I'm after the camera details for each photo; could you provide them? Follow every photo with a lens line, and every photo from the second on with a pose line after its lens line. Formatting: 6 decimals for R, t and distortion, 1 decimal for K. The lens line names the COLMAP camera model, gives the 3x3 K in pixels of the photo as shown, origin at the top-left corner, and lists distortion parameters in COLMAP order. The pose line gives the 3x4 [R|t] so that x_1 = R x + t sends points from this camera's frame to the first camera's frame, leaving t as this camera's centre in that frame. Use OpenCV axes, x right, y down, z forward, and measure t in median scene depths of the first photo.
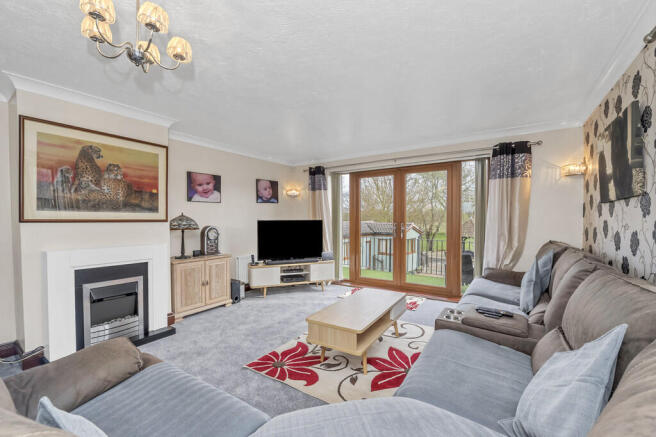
lens RADIAL K [[261.3, 0, 322.3], [0, 261.3, 223.7], [0, 0, 1]] dist [-0.011473, -0.000603]
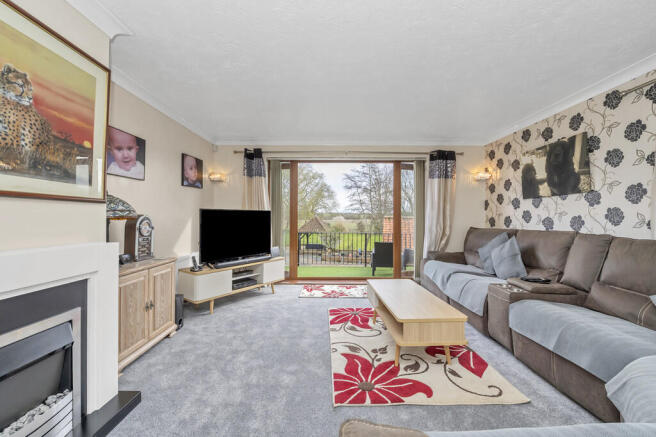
lens RADIAL K [[261.3, 0, 326.8], [0, 261.3, 213.3], [0, 0, 1]] dist [-0.011473, -0.000603]
pose [[0.842603, 0.013434, 0.538368, -0.419400], [0.002298, 0.999590, -0.028541, 0.026300], [-0.538531, 0.025286, 0.842226, 0.238361]]
